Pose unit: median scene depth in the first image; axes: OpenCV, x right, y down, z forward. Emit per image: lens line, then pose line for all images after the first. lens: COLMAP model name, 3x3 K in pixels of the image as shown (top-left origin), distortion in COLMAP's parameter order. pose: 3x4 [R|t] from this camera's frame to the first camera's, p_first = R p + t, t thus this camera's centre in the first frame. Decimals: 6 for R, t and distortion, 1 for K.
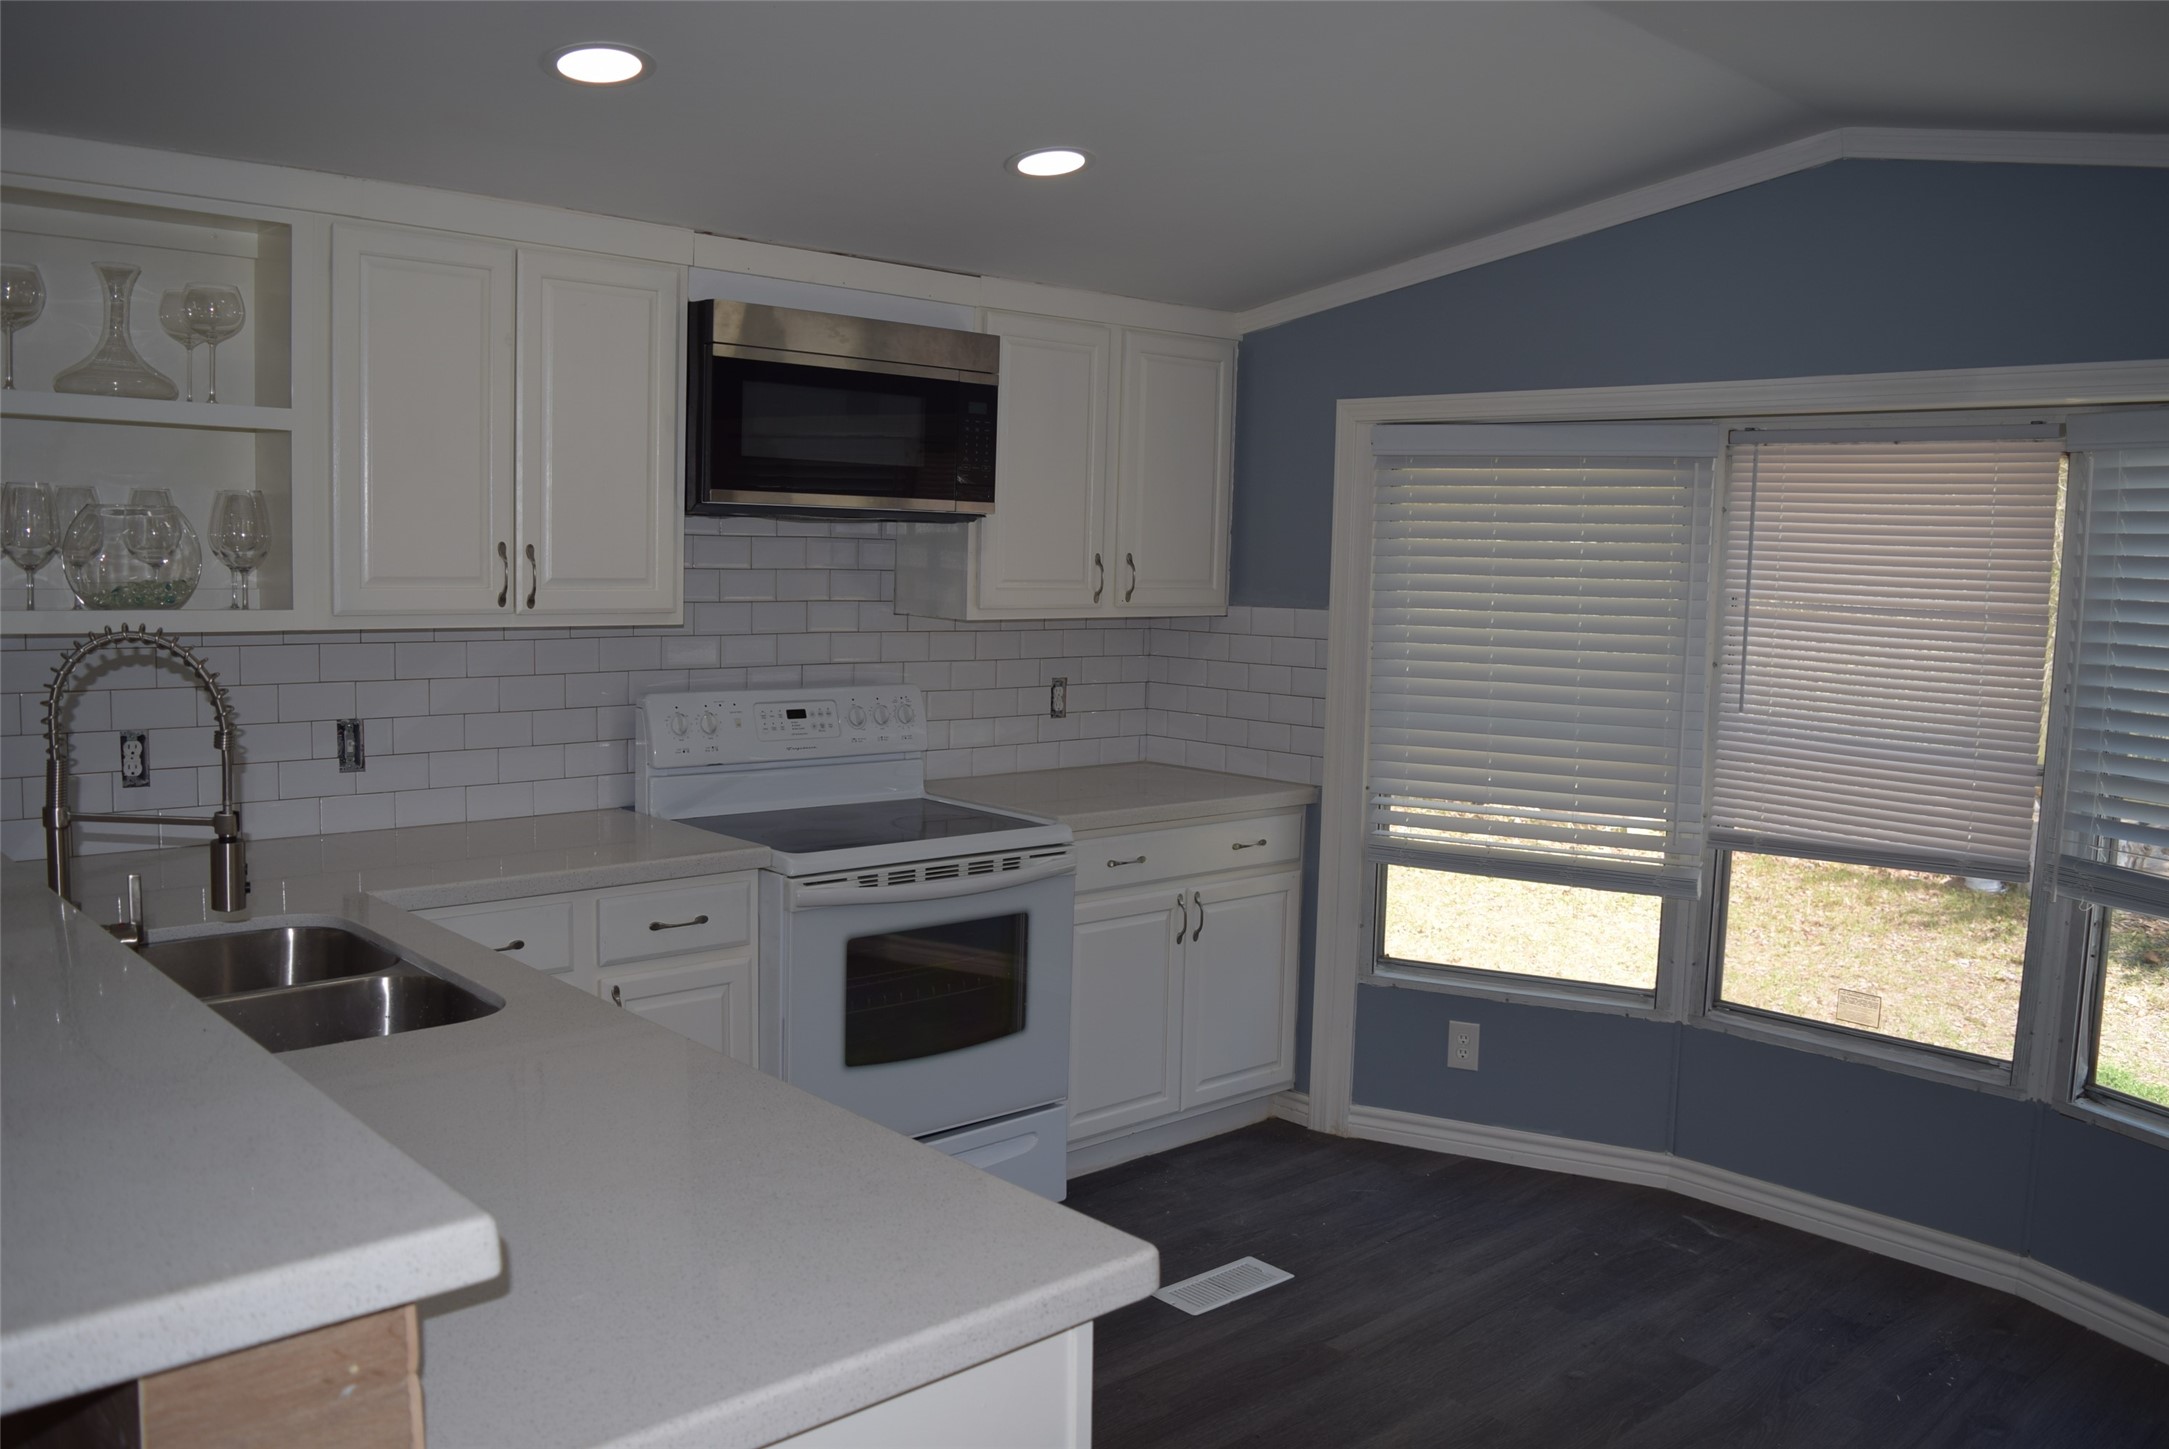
lens RADIAL K [[1710.7, 0, 1094.7], [0, 1710.7, 728.7], [0, 0, 1]] dist [-0.097800, 0.025145]
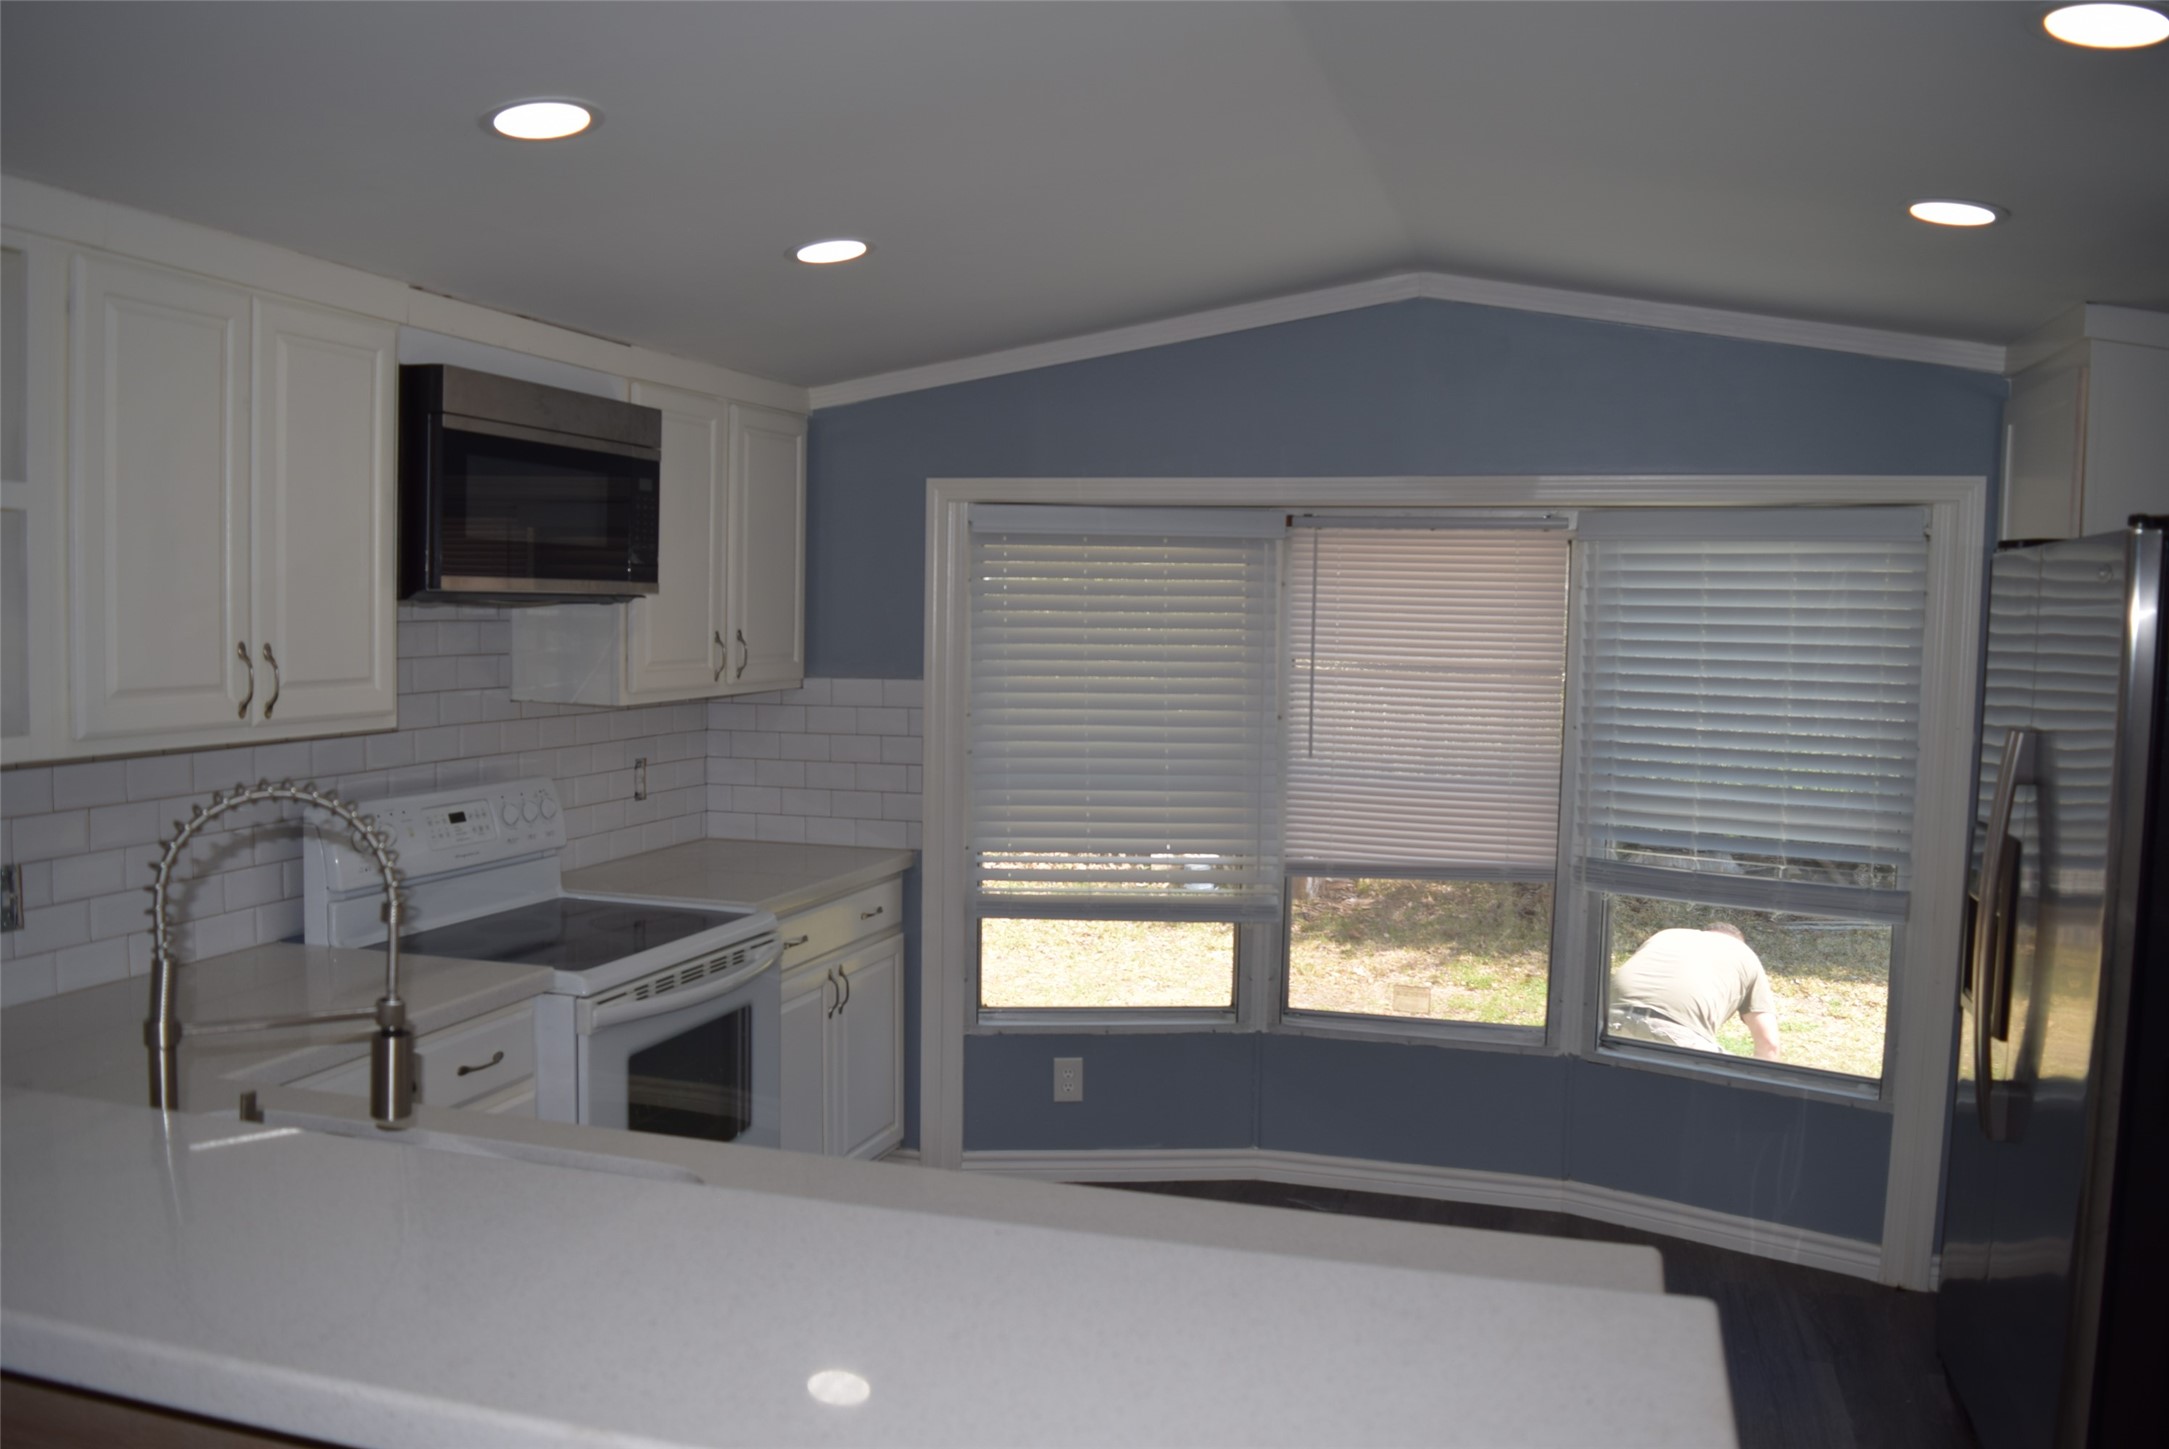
lens RADIAL K [[1710.7, 0, 1093.9], [0, 1710.7, 728.9], [0, 0, 1]] dist [-0.097800, 0.025145]
pose [[0.862309, -0.046684, 0.504226, -0.345256], [0.057537, 0.998326, -0.005967, -0.031941], [-0.503103, 0.034157, 0.863551, 0.058006]]
